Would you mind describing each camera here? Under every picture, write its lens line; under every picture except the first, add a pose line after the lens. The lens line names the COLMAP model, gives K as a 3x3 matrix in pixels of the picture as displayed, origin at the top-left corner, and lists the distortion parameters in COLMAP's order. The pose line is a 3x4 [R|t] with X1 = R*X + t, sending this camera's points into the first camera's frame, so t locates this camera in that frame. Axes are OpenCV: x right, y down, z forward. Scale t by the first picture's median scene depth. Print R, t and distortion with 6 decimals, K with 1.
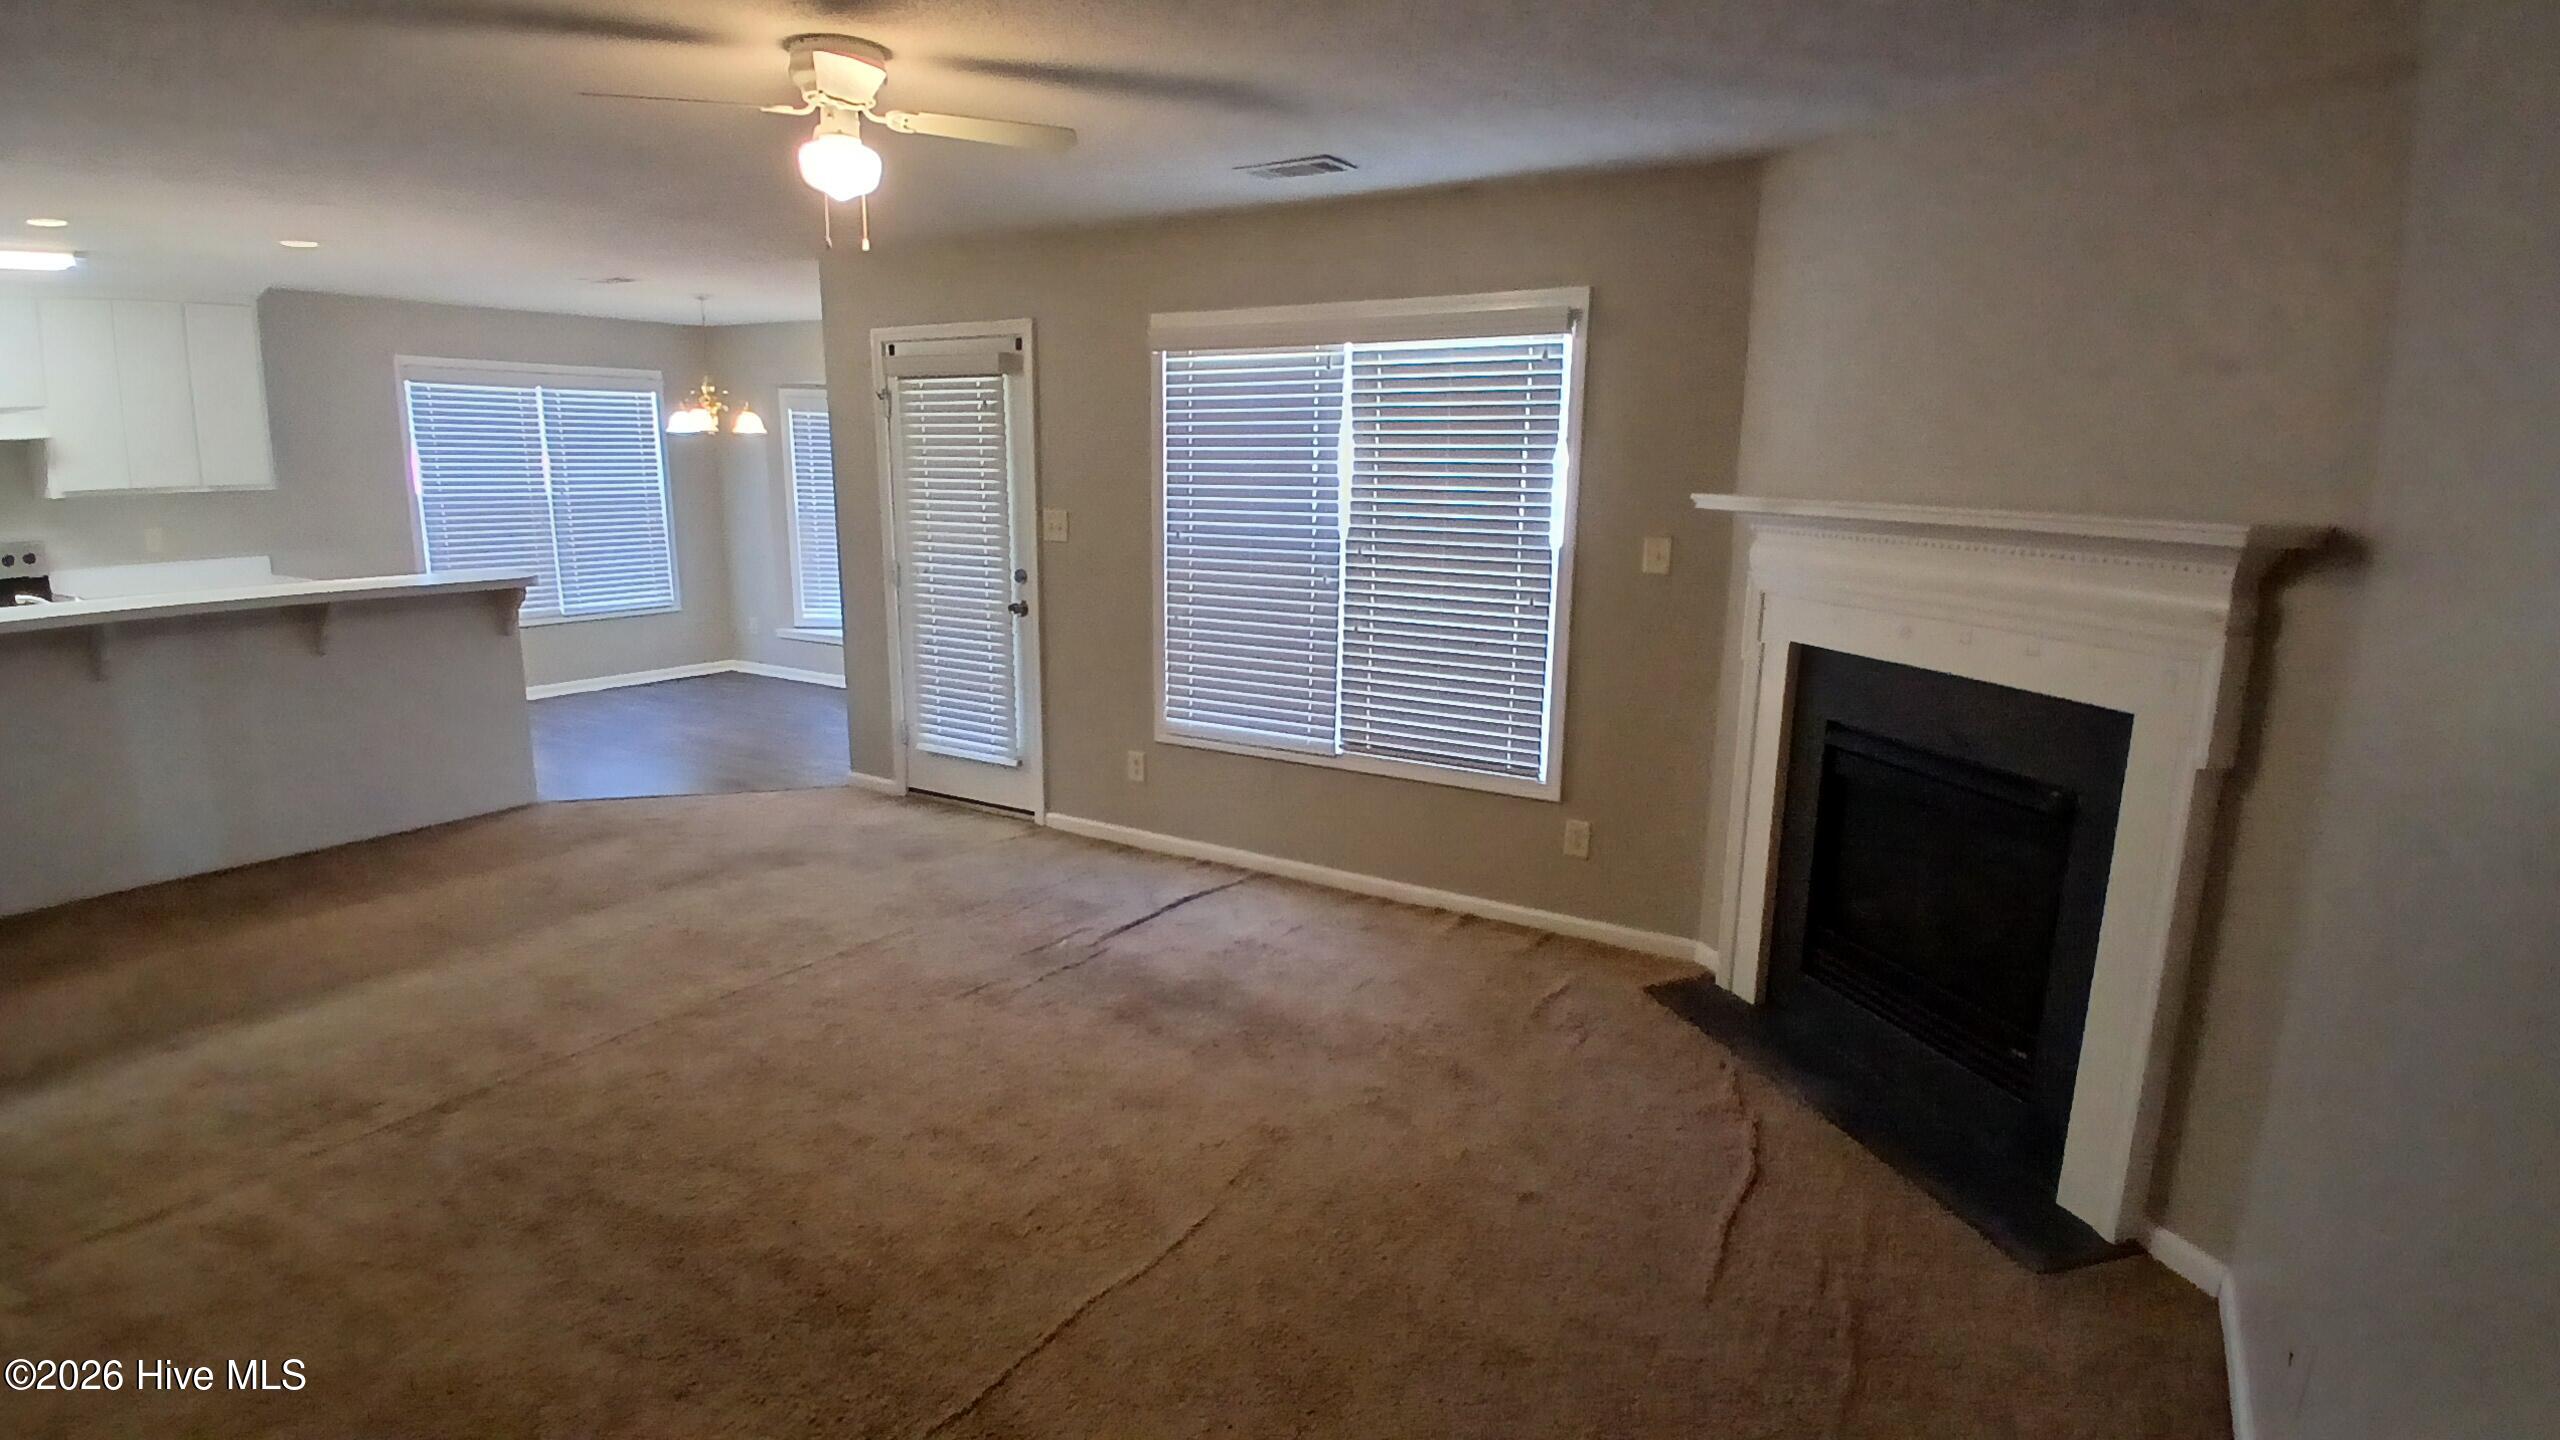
lens RADIAL K [[1276.4, 0, 1296.1], [0, 1276.4, 744.2], [0, 0, 1]] dist [-0.053246, -0.007738]
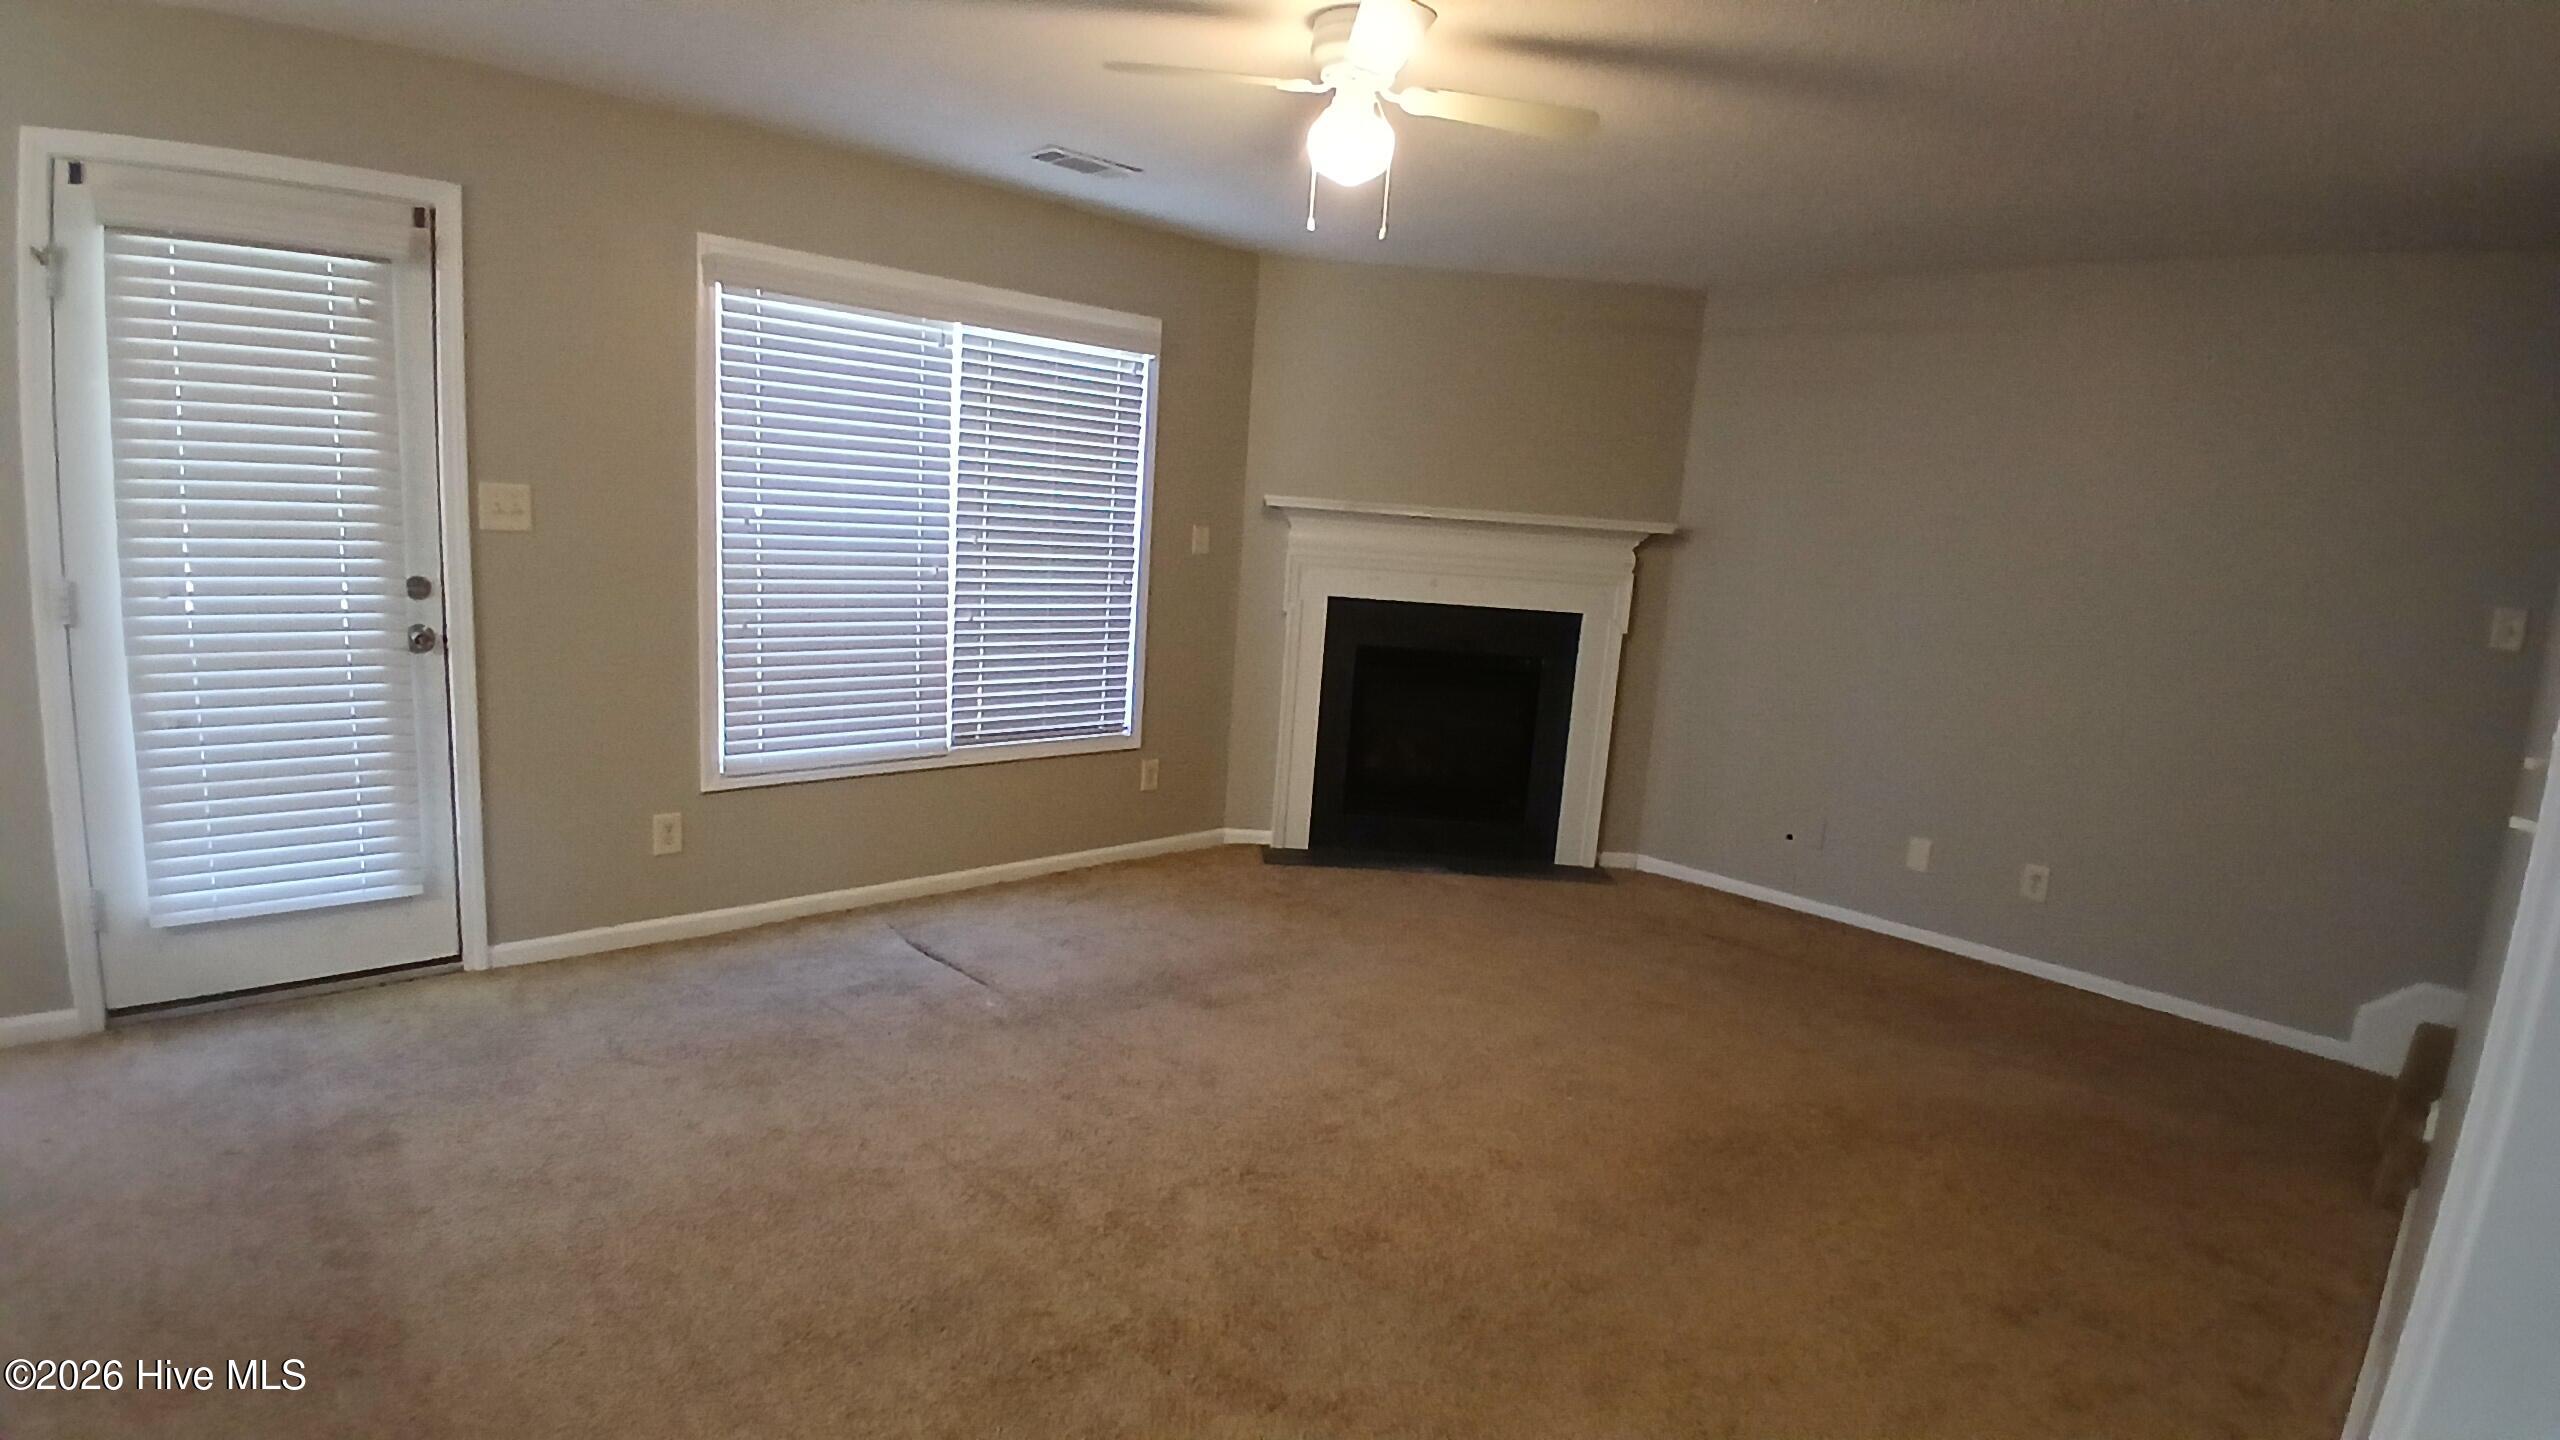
lens RADIAL K [[1276.4, 0, 1302.7], [0, 1276.4, 743.2], [0, 0, 1]] dist [-0.053246, -0.007738]
pose [[0.238087, -0.169150, 0.956401, -0.829183], [0.140369, 0.980372, 0.138446, -0.094757], [-0.961047, 0.101287, 0.257158, 0.508749]]
